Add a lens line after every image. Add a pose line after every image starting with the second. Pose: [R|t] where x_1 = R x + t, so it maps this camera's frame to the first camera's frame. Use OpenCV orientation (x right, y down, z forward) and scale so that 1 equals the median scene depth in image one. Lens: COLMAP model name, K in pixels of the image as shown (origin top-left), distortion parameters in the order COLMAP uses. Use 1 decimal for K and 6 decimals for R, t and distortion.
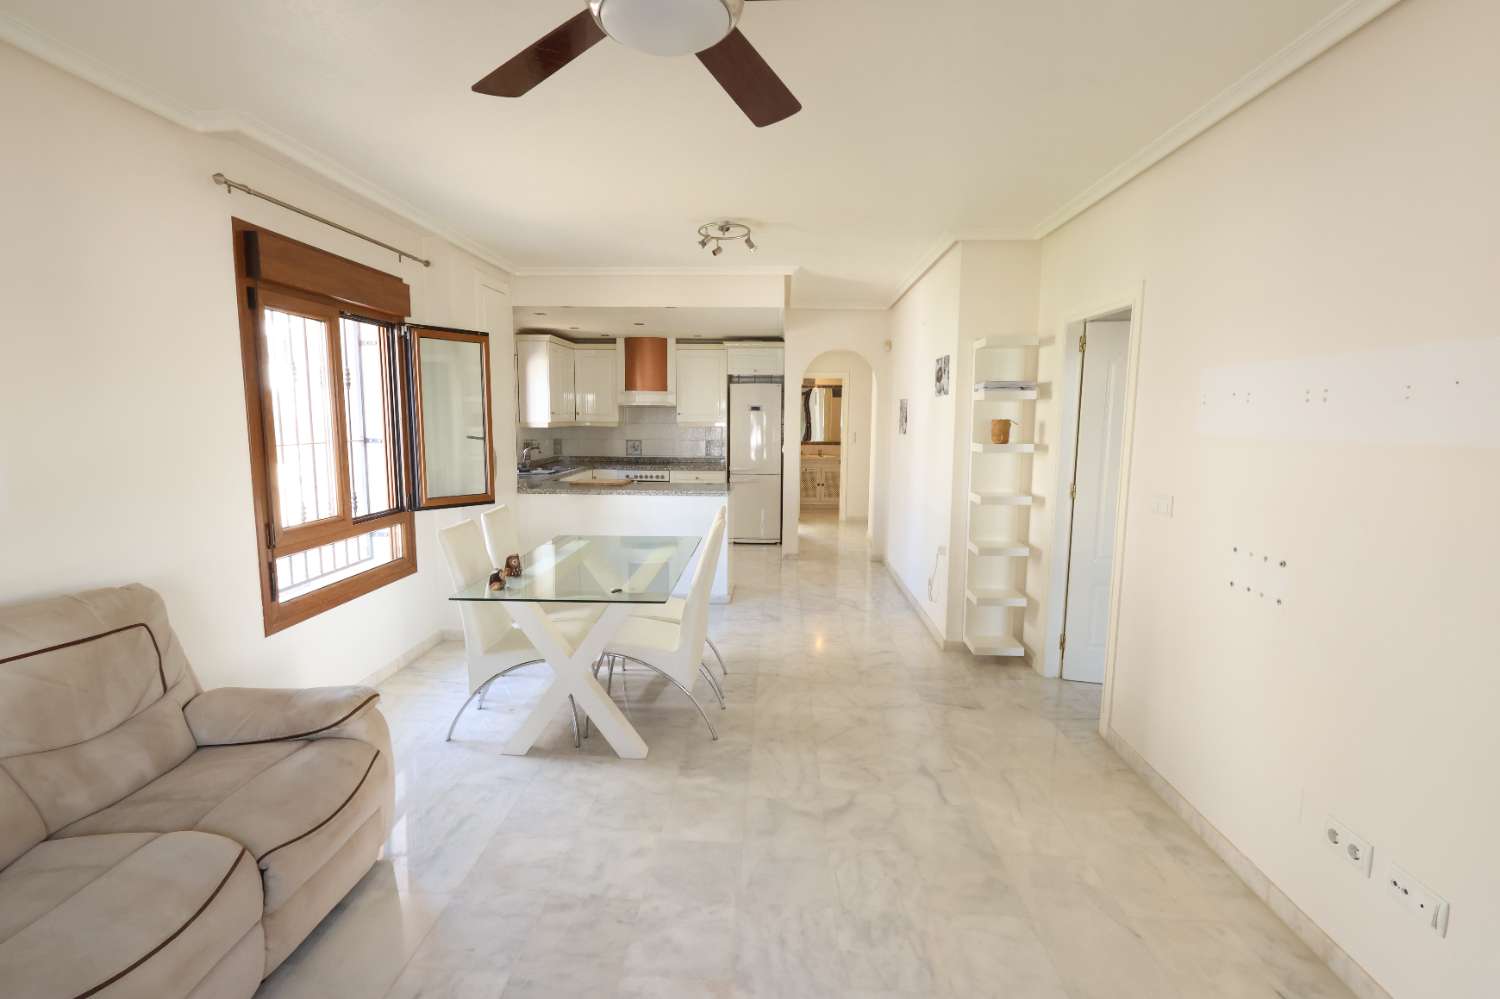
lens RADIAL K [[695.9, 0, 747.8], [0, 695.9, 497.6], [0, 0, 1]] dist [-0.004485, 0.003380]
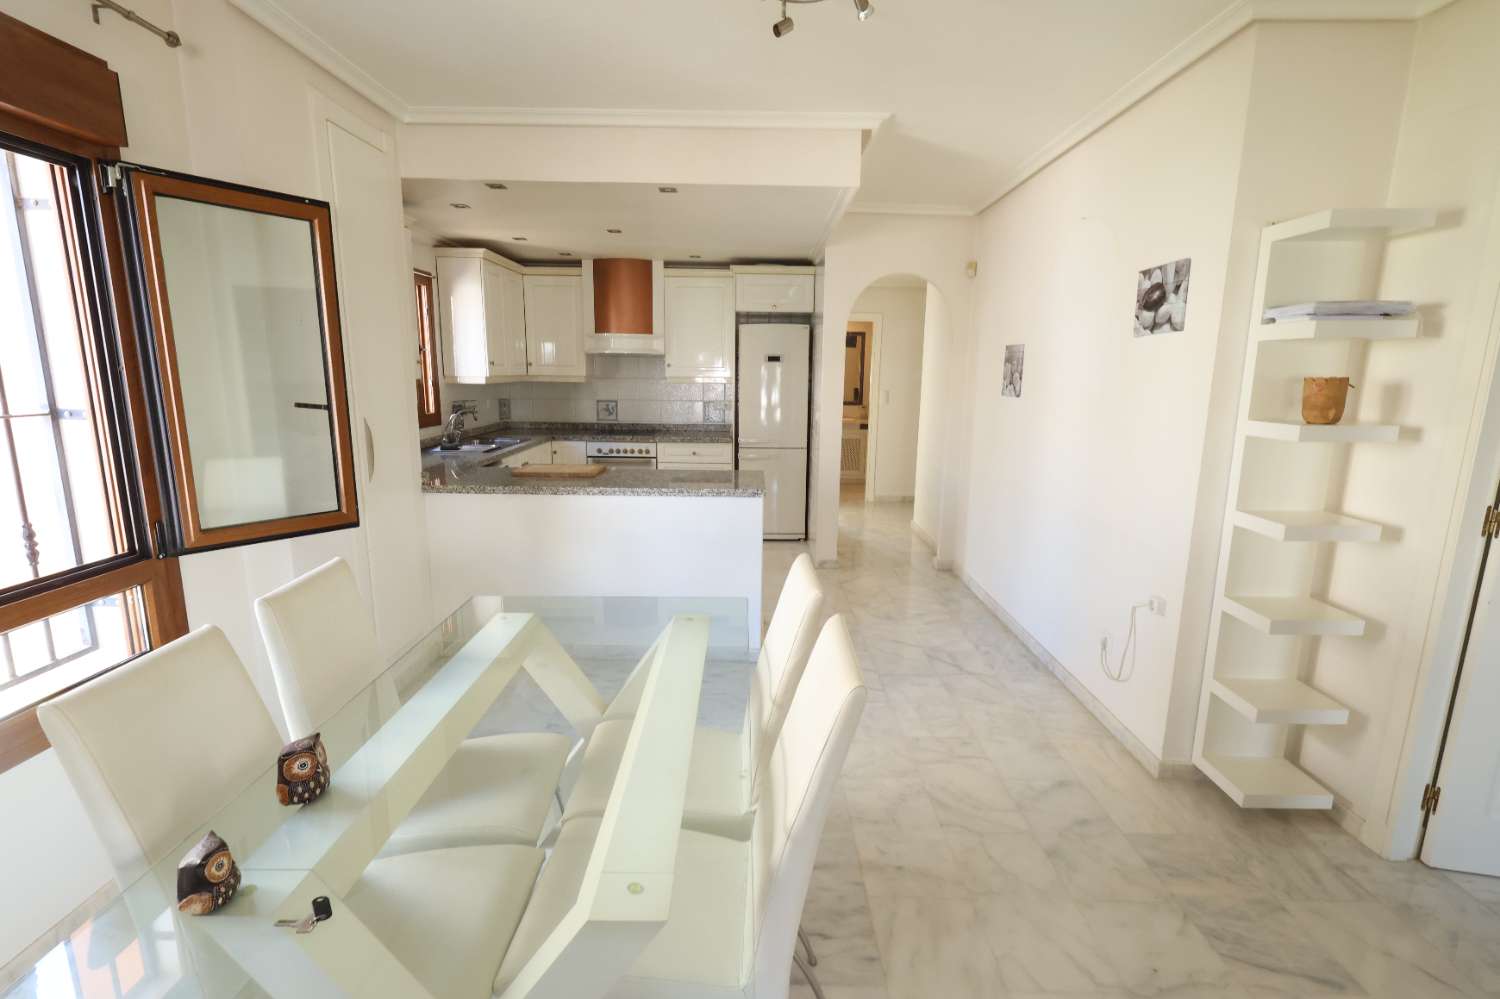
lens RADIAL K [[695.9, 0, 752.5], [0, 695.9, 500.3], [0, 0, 1]] dist [-0.004485, 0.003380]
pose [[0.998865, -0.002462, 0.047570, -0.089430], [-0.000805, 0.997648, 0.068536, -0.055477], [-0.047627, -0.068497, 0.996514, 0.490486]]
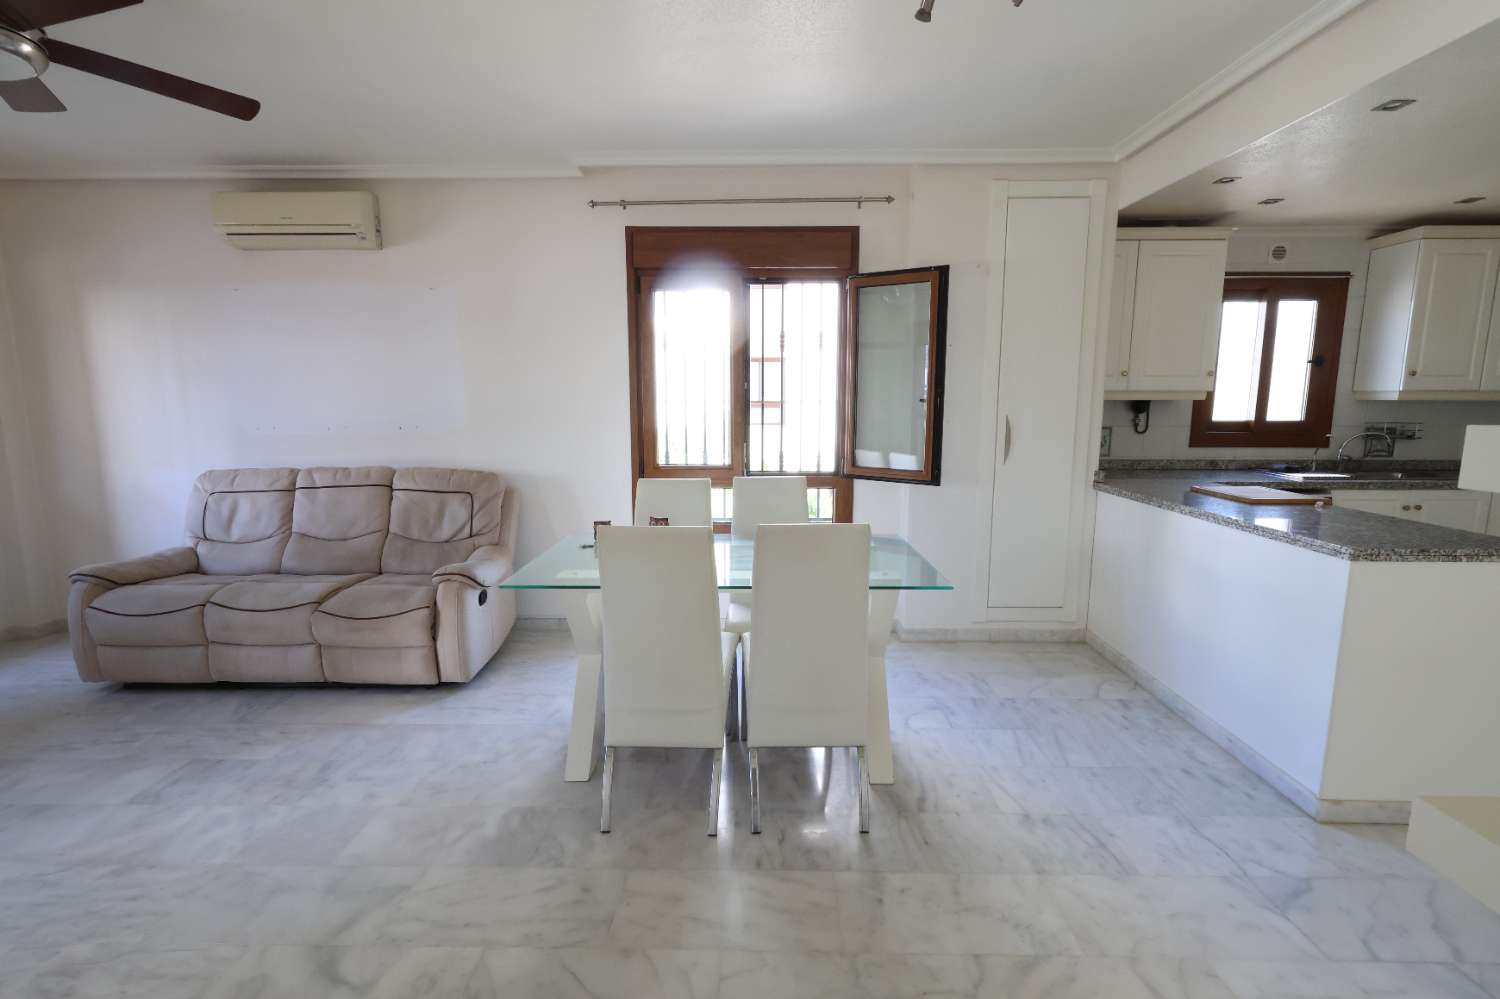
lens RADIAL K [[695.9, 0, 747.6], [0, 695.9, 501.0], [0, 0, 1]] dist [-0.004485, 0.003380]
pose [[0.026553, 0.142681, -0.989413, 0.456306], [-0.119568, 0.983109, 0.138563, -0.064975], [0.992471, 0.114623, 0.043164, 0.837737]]
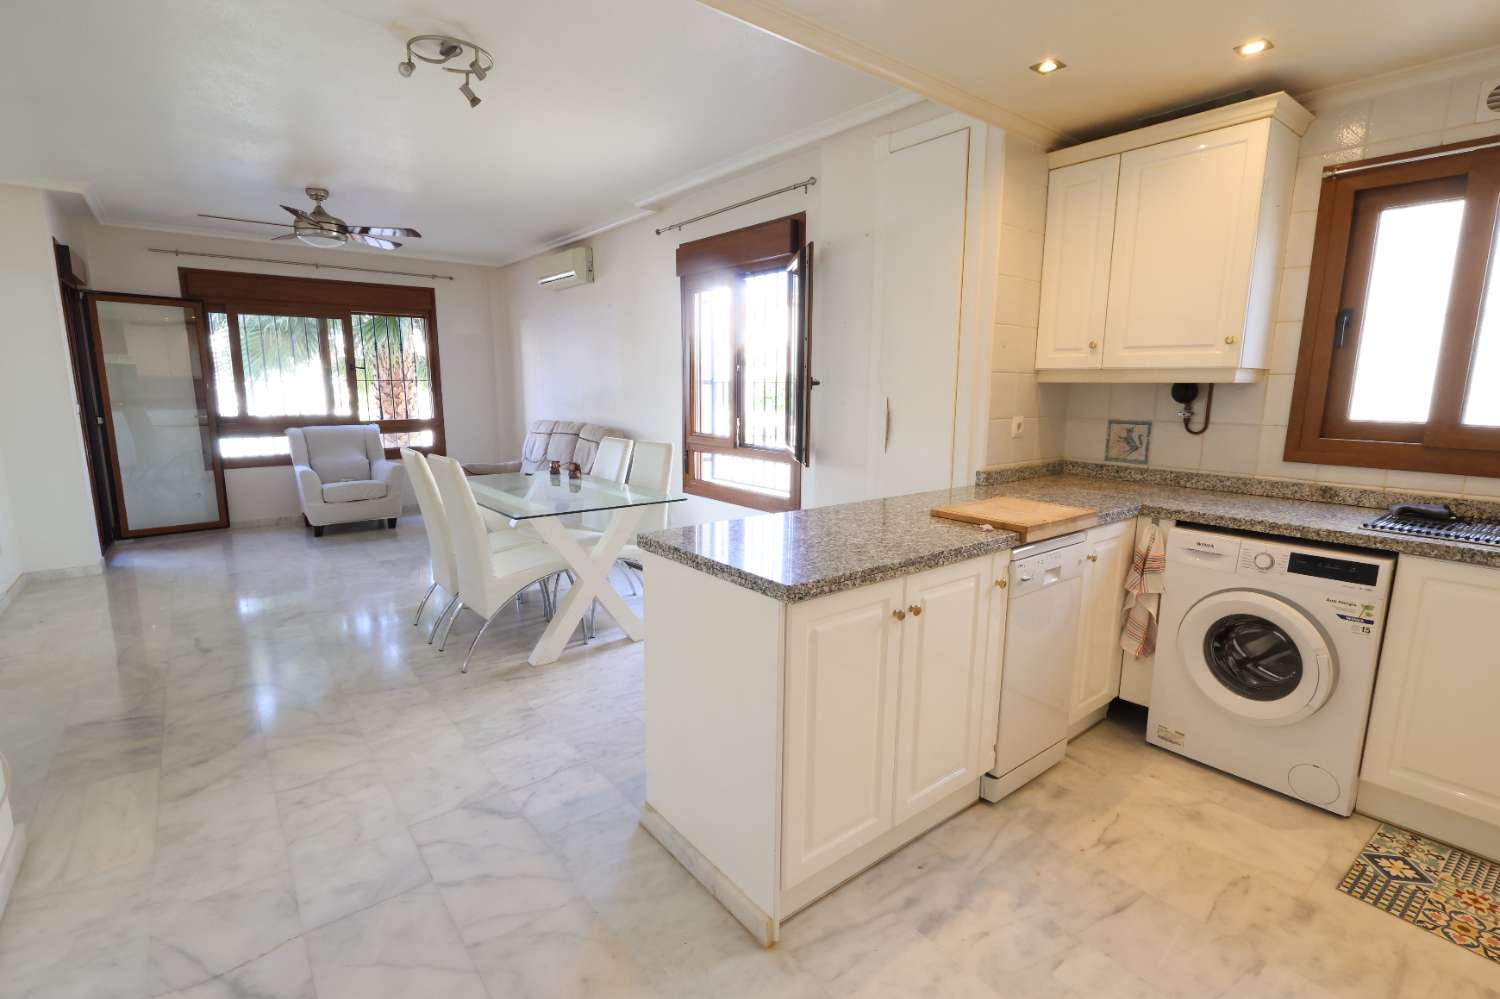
lens RADIAL K [[695.9, 0, 751.3], [0, 695.9, 505.2], [0, 0, 1]] dist [-0.004485, 0.003380]
pose [[-0.752108, 0.102149, -0.651075, 0.214472], [-0.091287, 0.962245, 0.256421, -0.161233], [0.652687, 0.252291, -0.714387, 1.697009]]
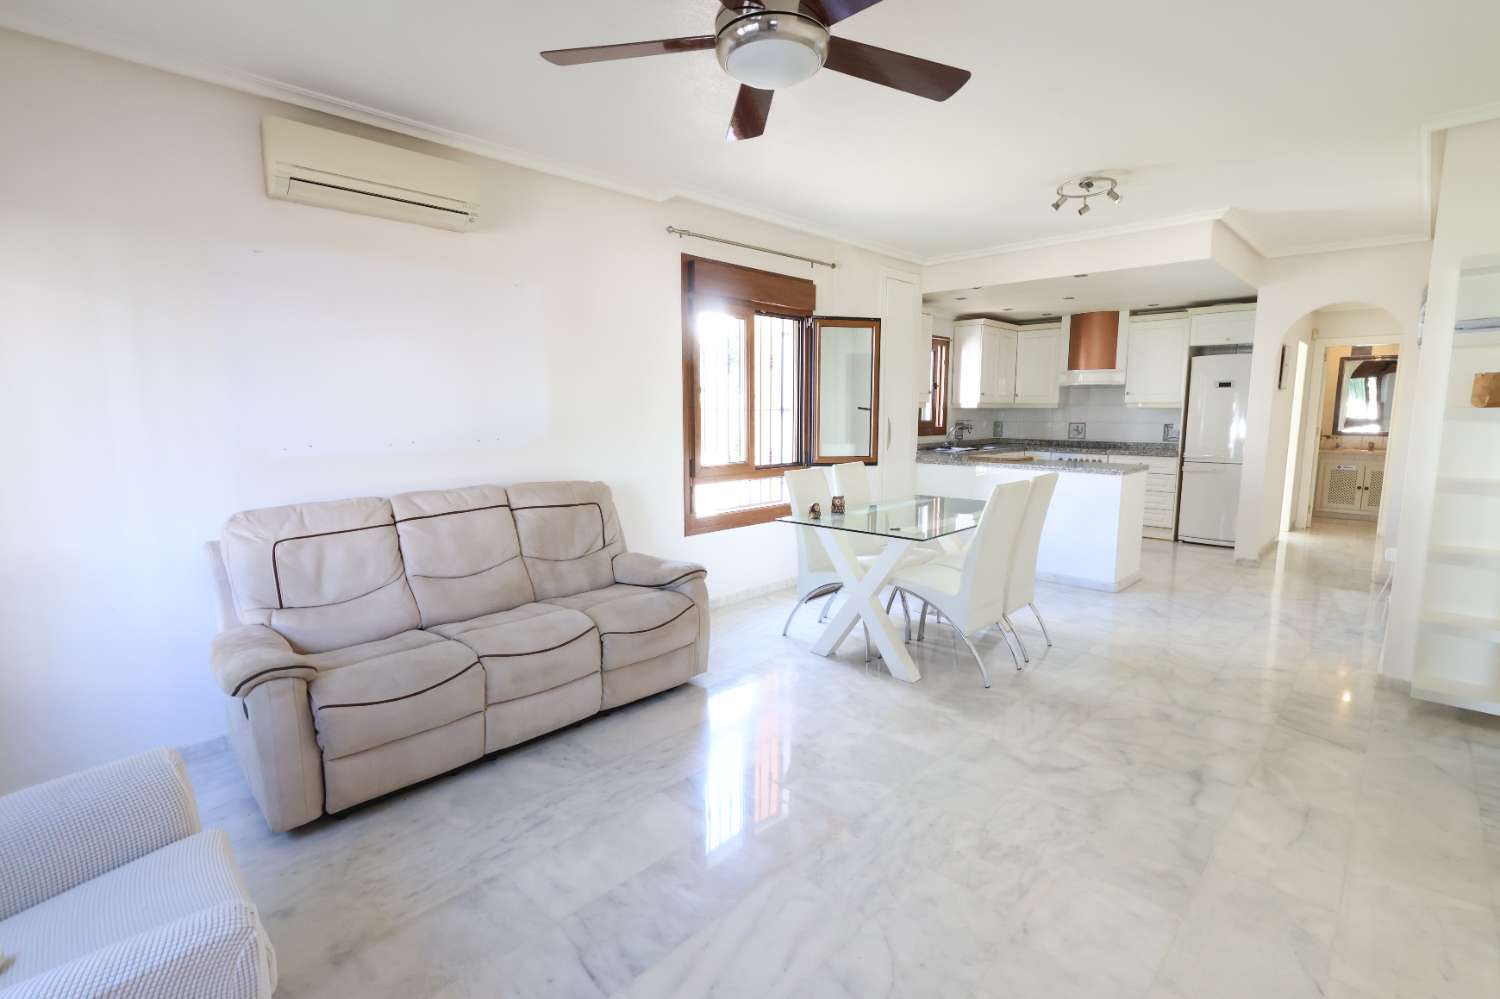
lens RADIAL K [[695.9, 0, 747.6], [0, 695.9, 501.8], [0, 0, 1]] dist [-0.004485, 0.003380]
pose [[0.749856, 0.080189, -0.656723, 0.269303], [-0.072926, 0.996597, 0.038421, 0.044065], [0.657569, 0.019082, 0.753152, -0.019333]]
